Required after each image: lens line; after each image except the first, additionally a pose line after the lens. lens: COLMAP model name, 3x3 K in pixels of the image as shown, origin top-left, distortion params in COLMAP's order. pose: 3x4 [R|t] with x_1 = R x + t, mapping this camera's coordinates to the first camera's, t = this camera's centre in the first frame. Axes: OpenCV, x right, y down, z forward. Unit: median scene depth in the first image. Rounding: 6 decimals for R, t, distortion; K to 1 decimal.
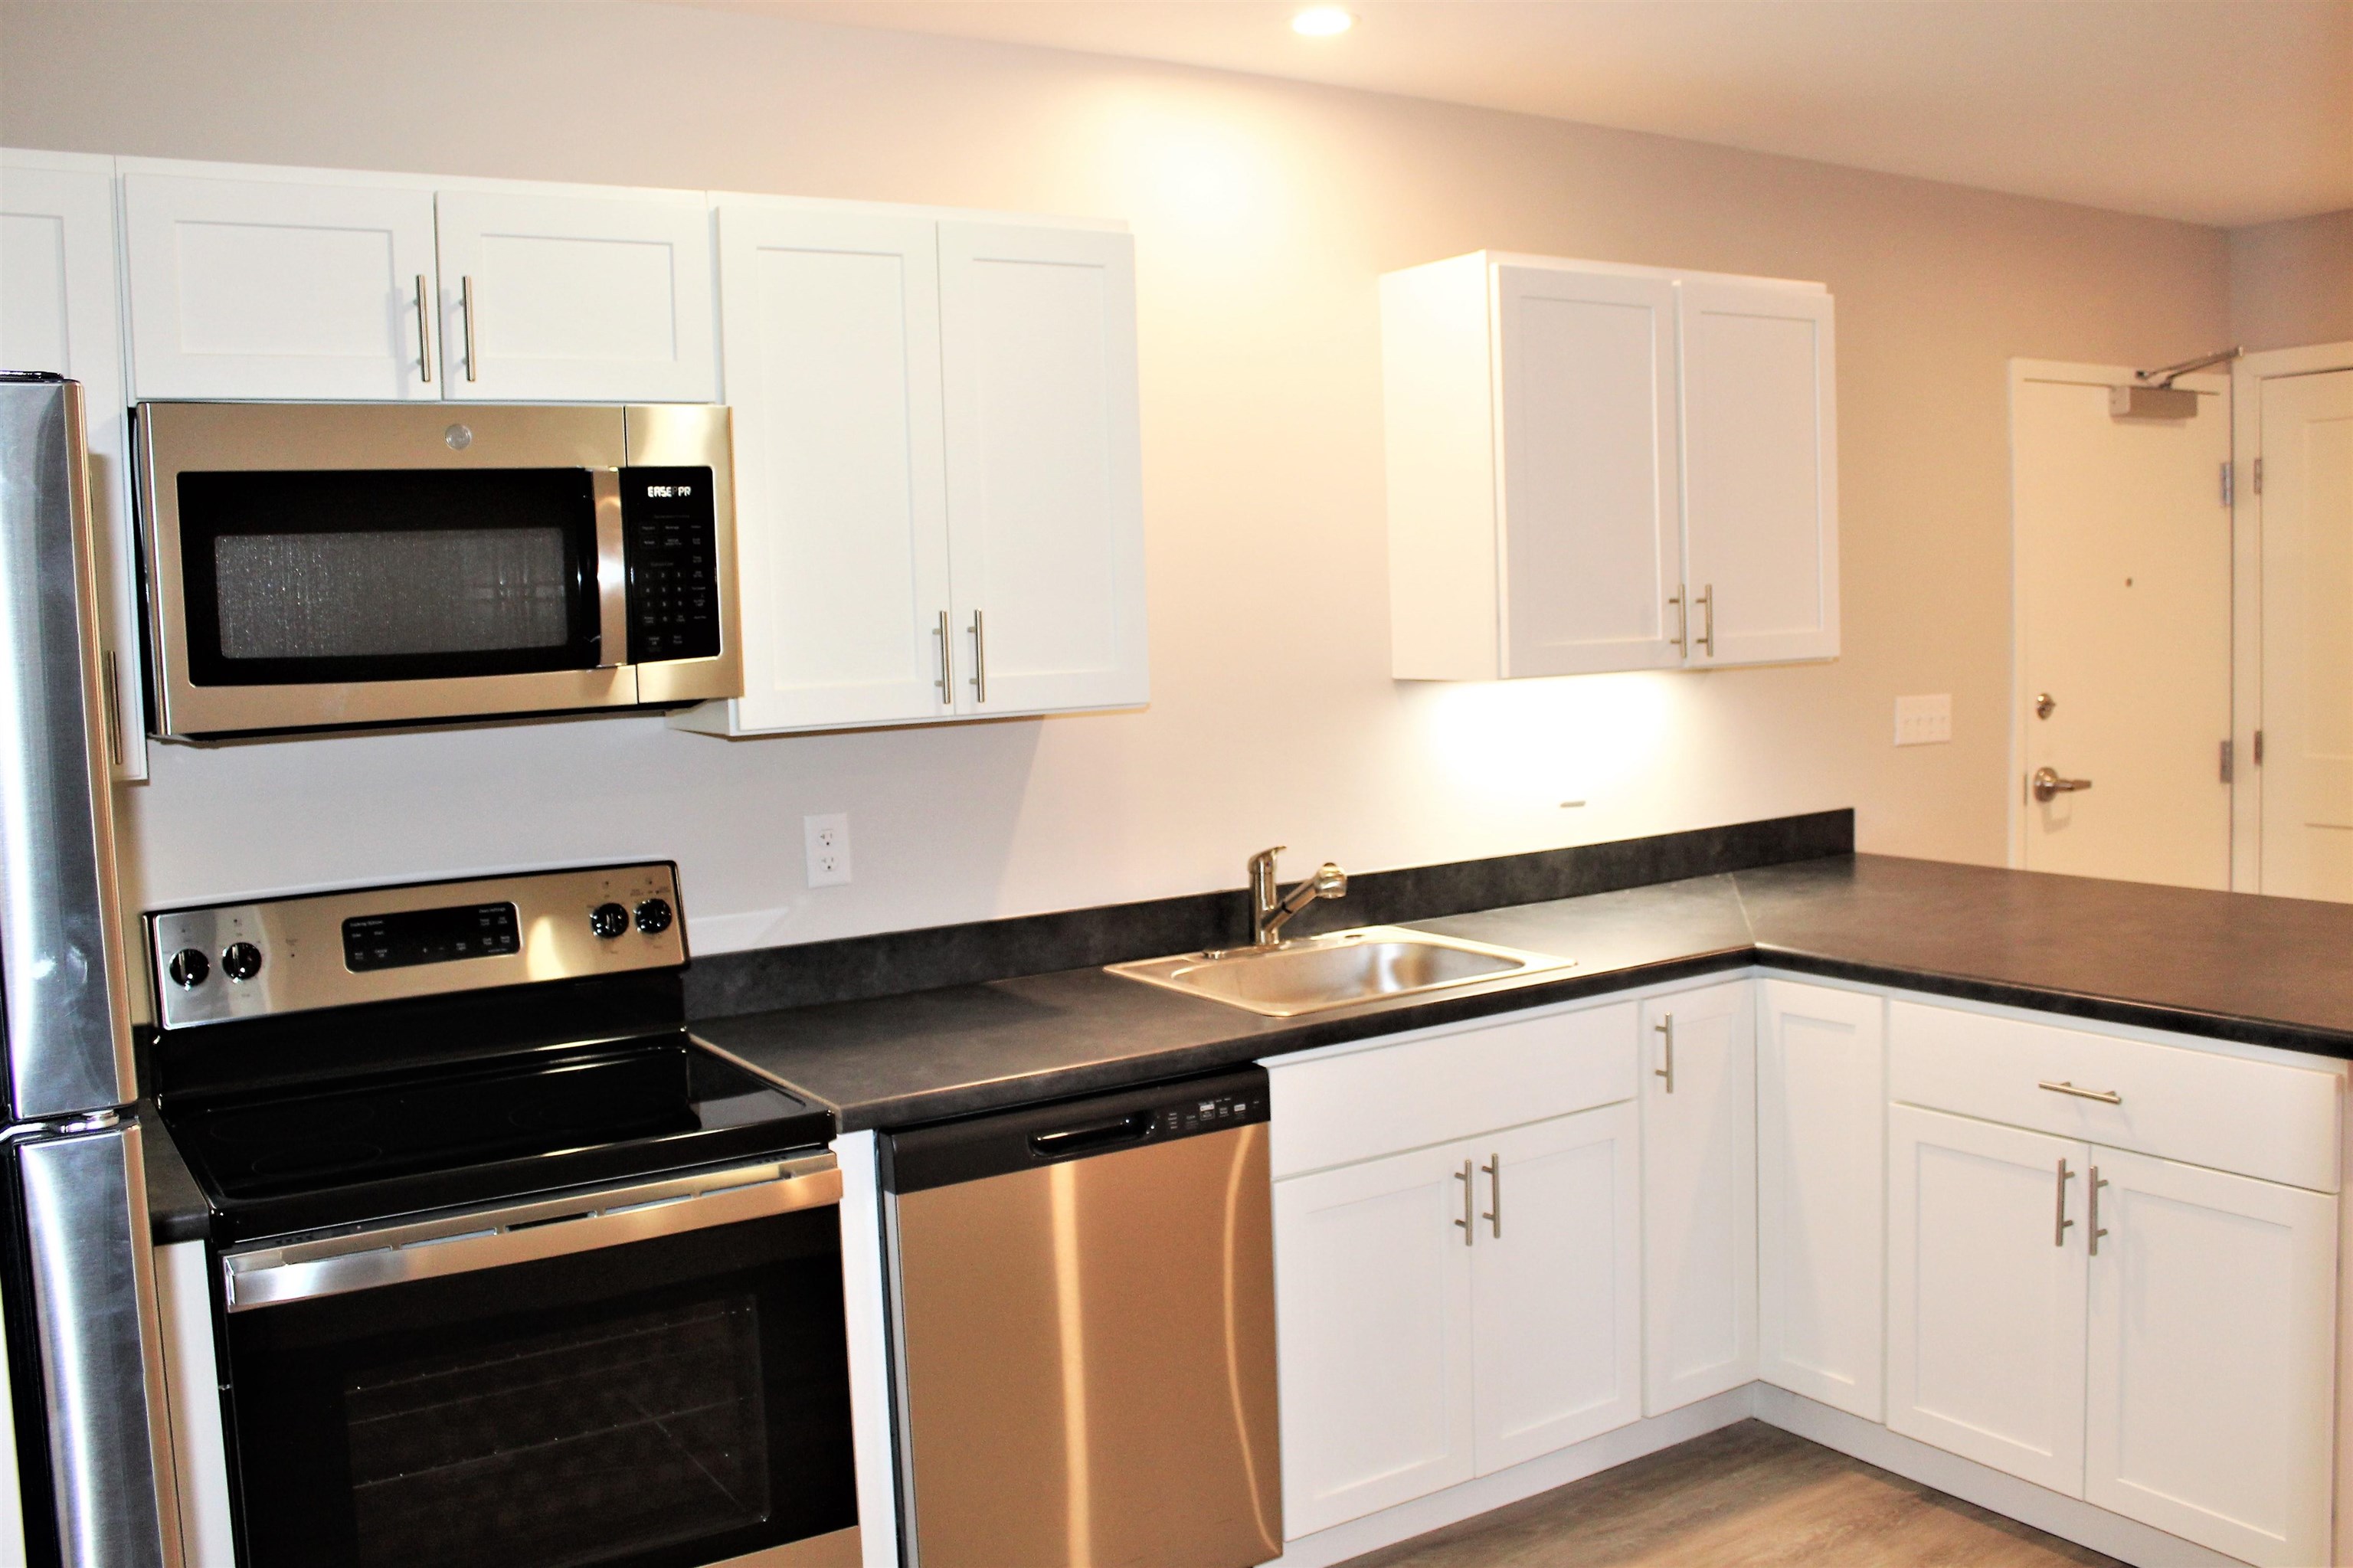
lens RADIAL K [[2212.9, 0, 1176.5], [0, 2212.9, 784.0], [0, 0, 1]] dist [-0.013354, -0.009826]
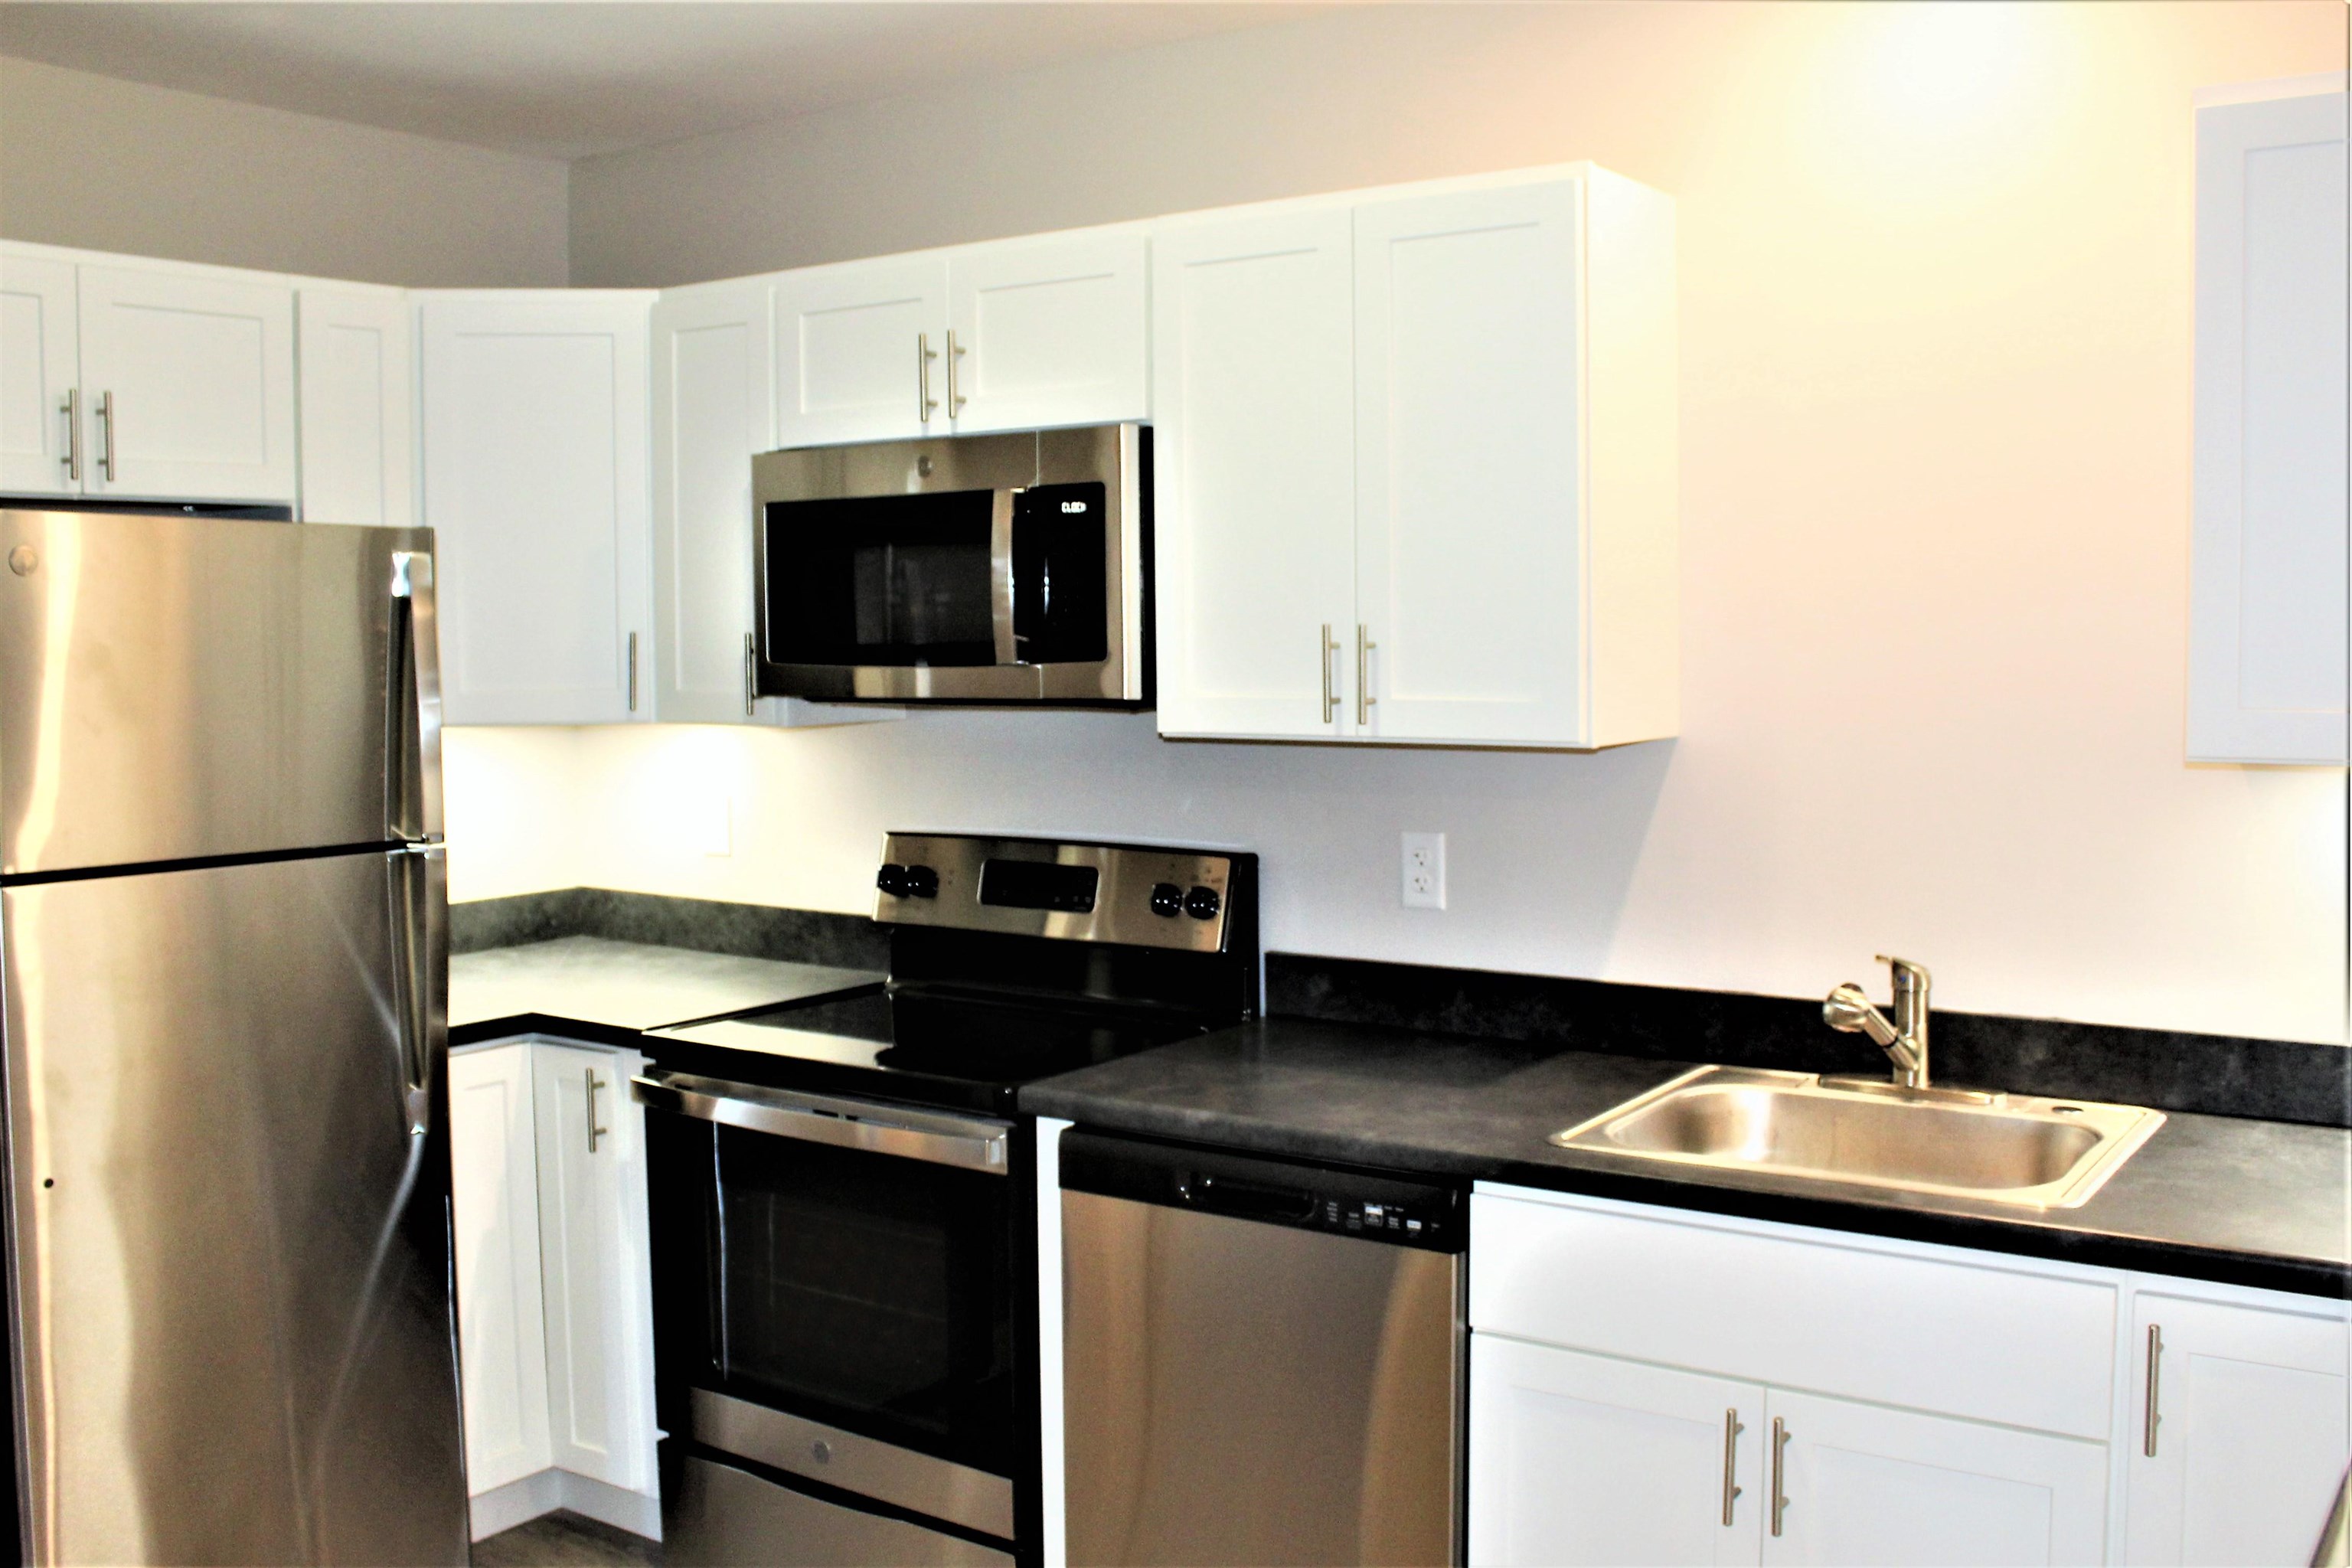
lens RADIAL K [[2211.9, 0, 1176.0], [0, 2211.9, 784.0], [0, 0, 1]] dist [-0.013354, -0.009826]
pose [[0.383240, 0.092464, -0.919009, 0.747328], [-0.091872, 0.993859, 0.061682, -0.063020], [0.919068, 0.060792, 0.389382, 0.580304]]
